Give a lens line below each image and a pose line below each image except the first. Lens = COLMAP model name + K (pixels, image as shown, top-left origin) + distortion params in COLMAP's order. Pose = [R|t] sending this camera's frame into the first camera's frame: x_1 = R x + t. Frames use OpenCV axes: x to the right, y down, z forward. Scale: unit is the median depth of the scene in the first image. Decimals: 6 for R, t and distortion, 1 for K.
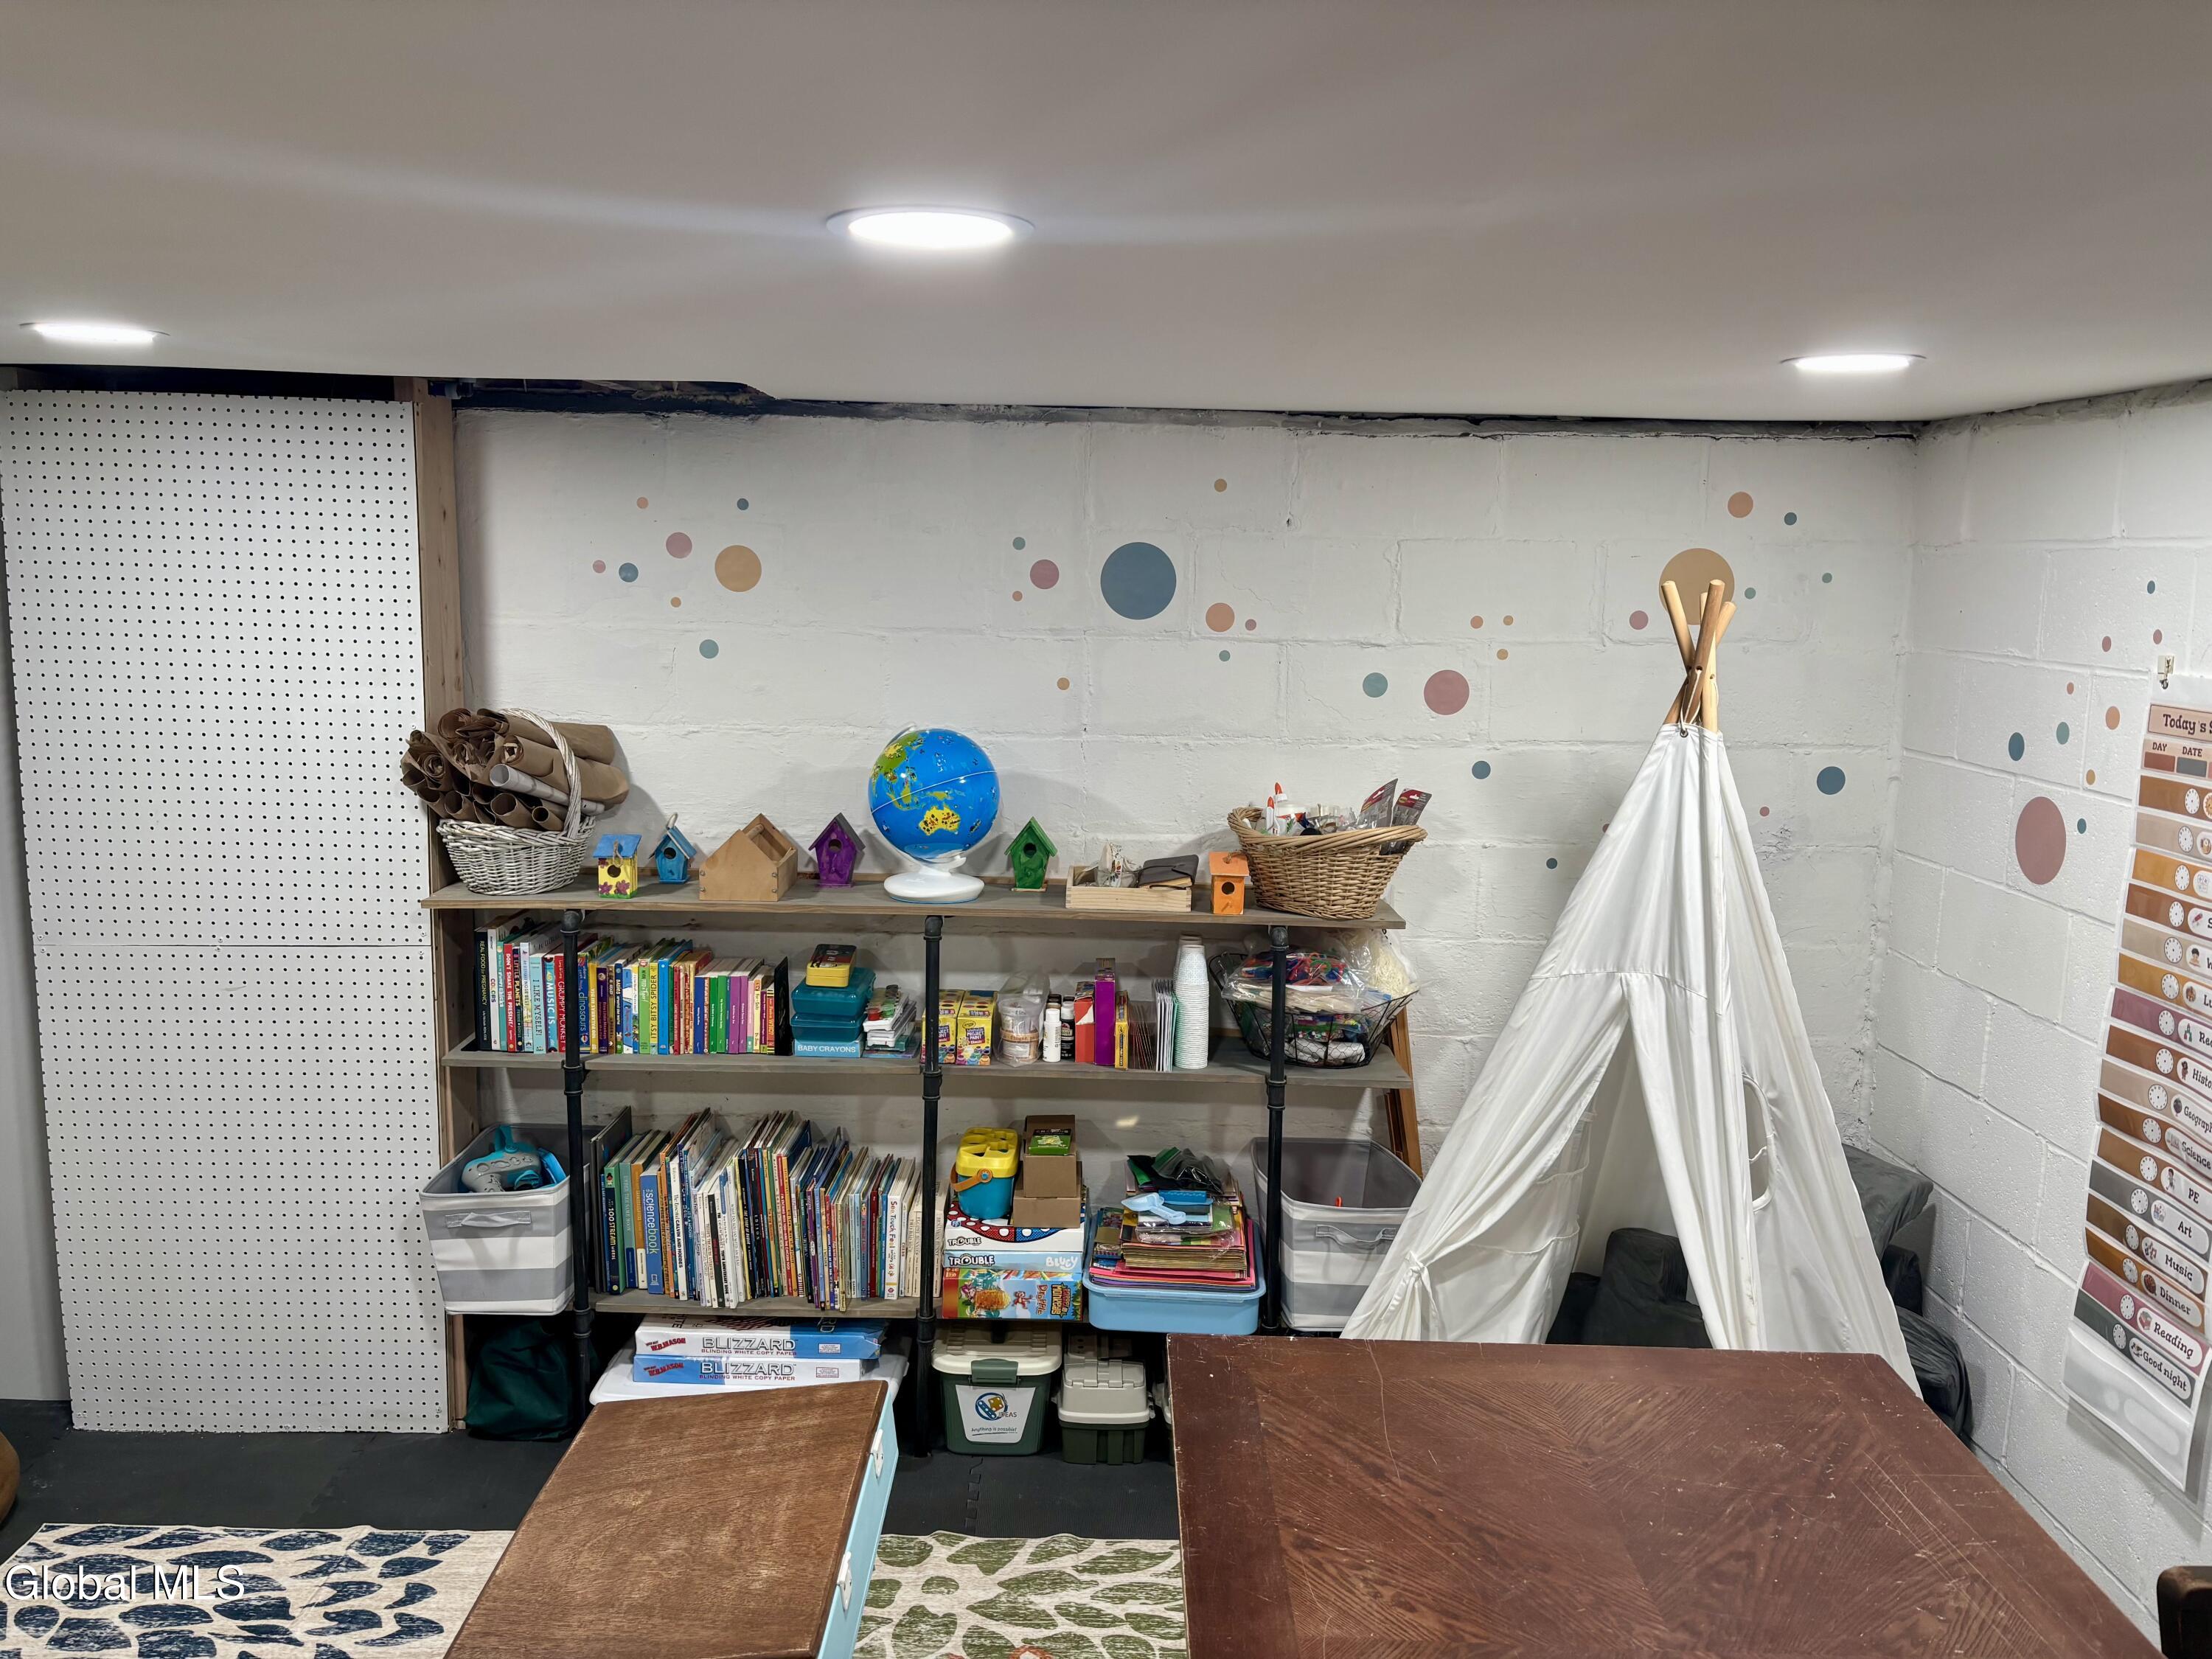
lens RADIAL K [[1663.5, 0, 1103.4], [0, 1663.5, 831.7], [0, 0, 1]] dist [0.003679, -0.021003]
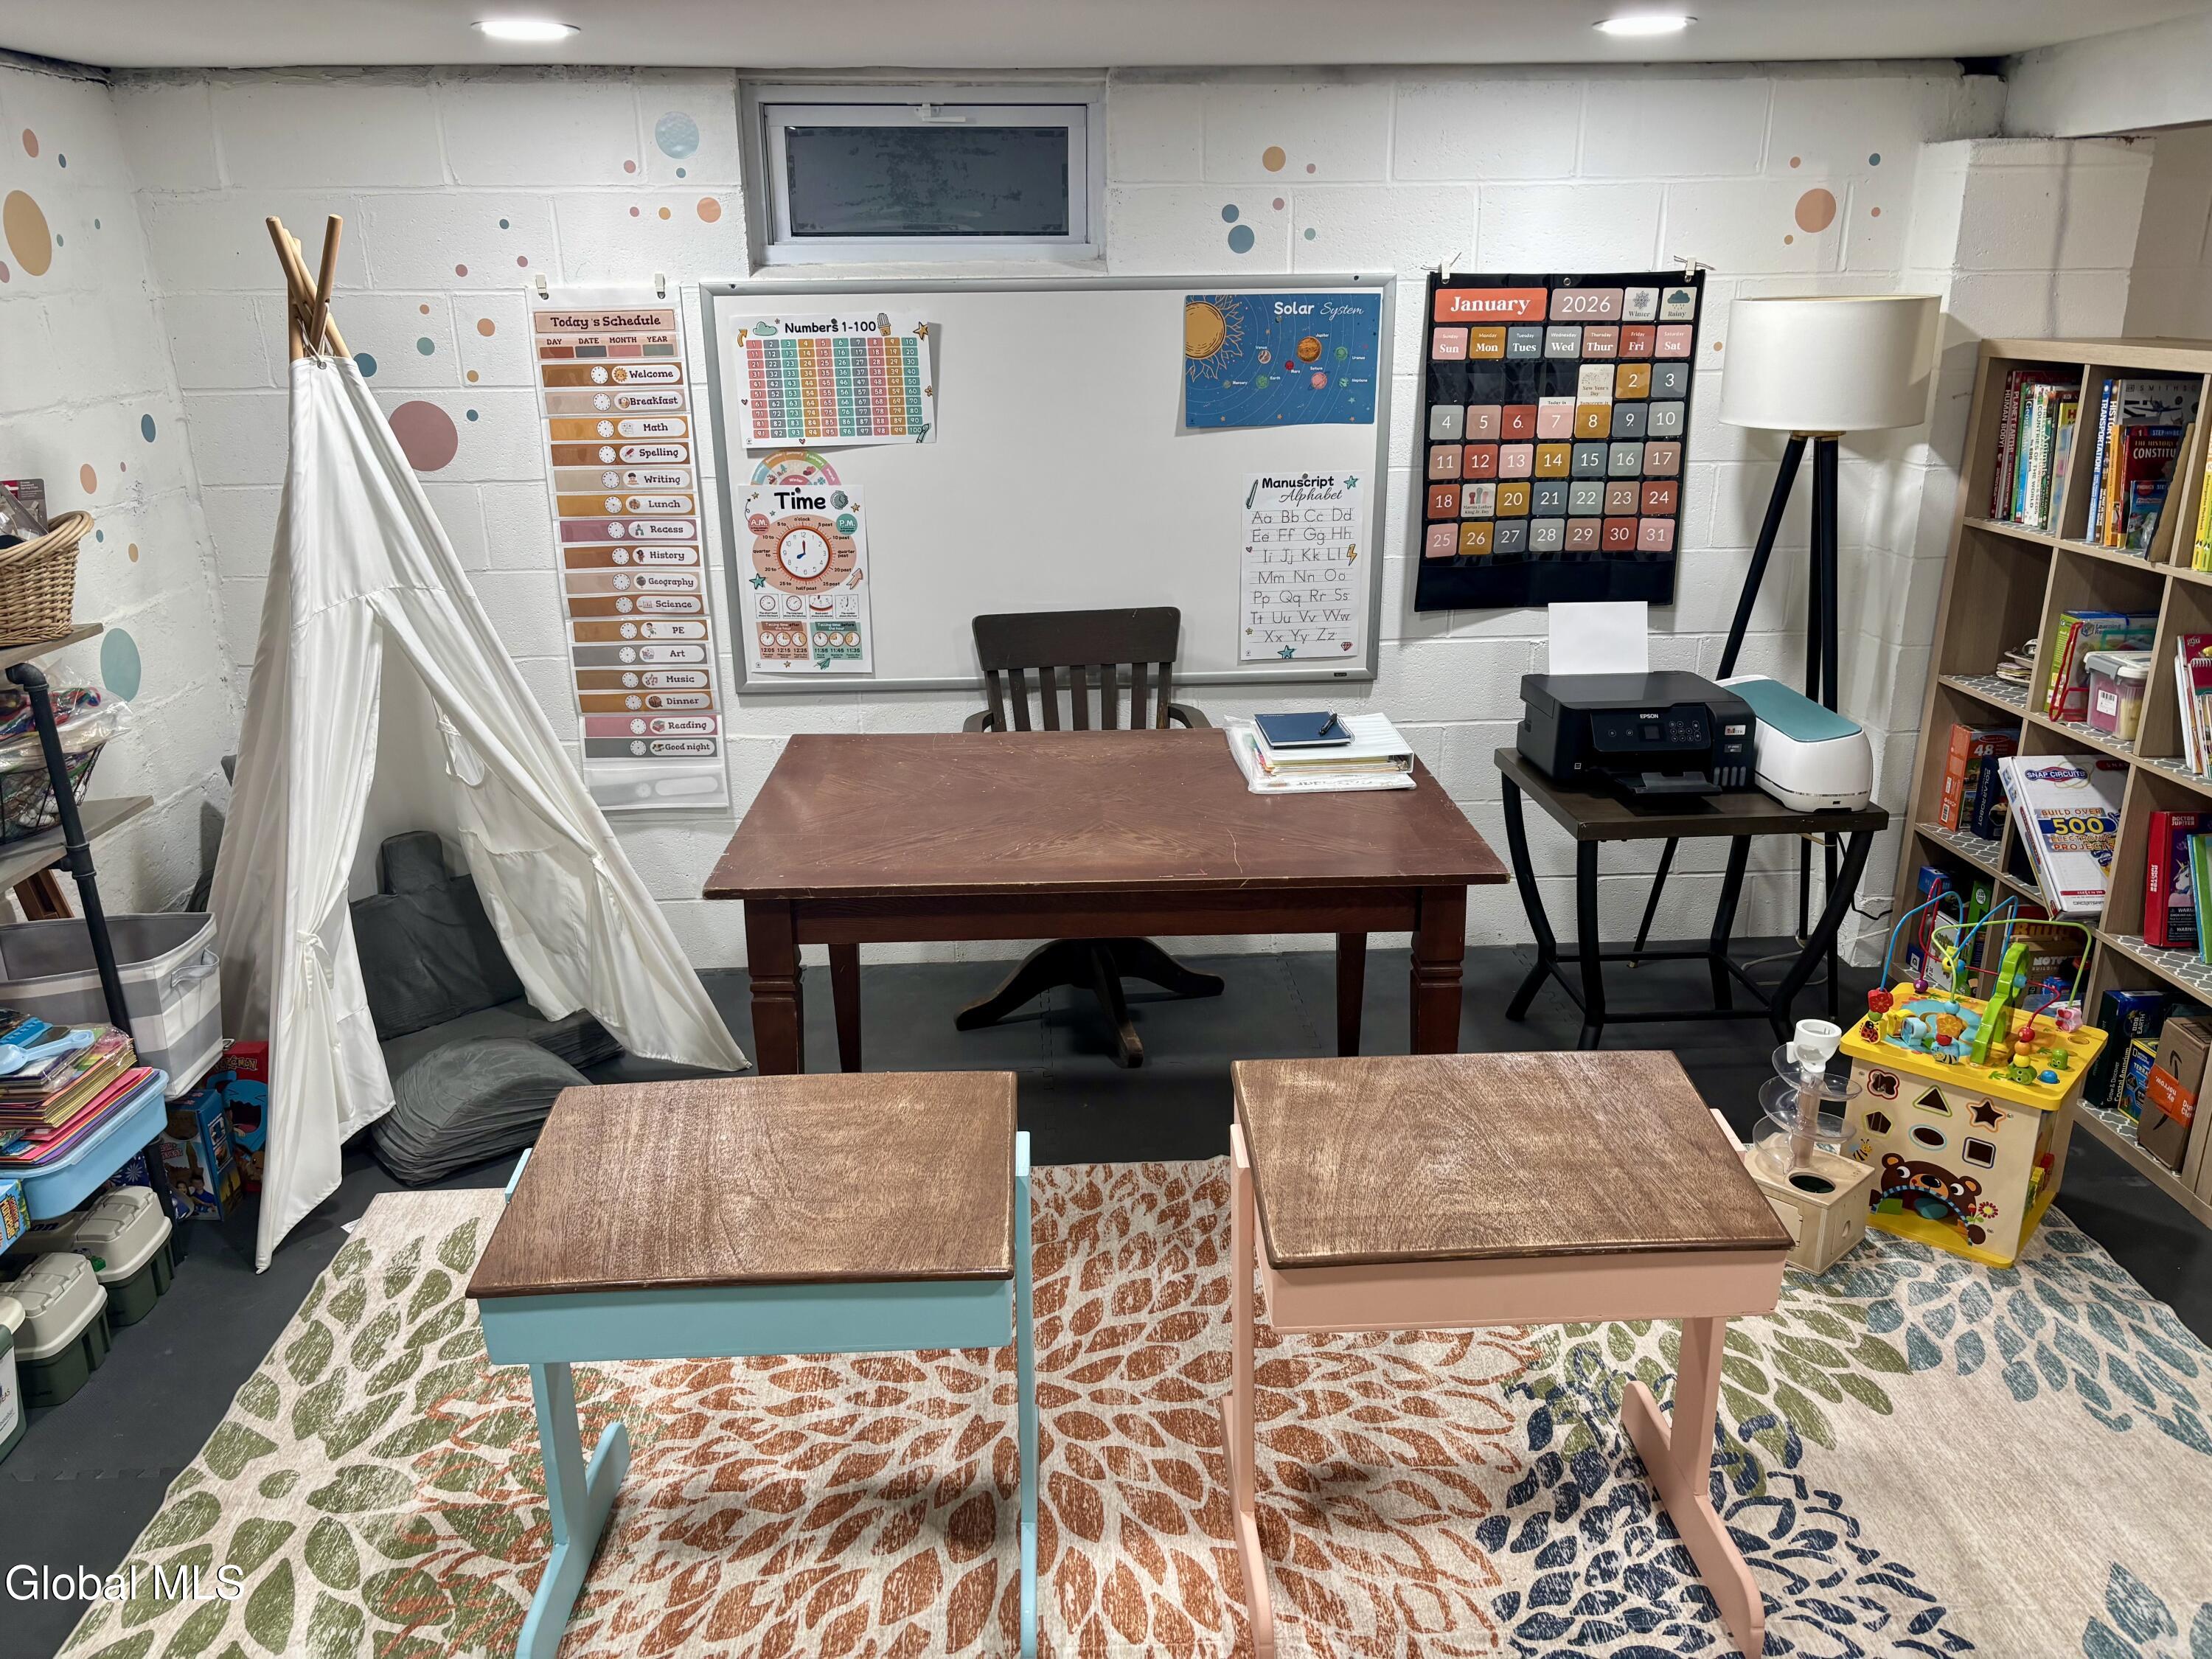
lens RADIAL K [[1663.5, 0, 1109.0], [0, 1663.5, 831.7], [0, 0, 1]] dist [0.003679, -0.021003]
pose [[-0.041566, -0.332985, 0.942015, -0.839263], [0.165722, 0.927473, 0.335157, -0.058609], [-0.985296, 0.170043, 0.016632, 0.561906]]
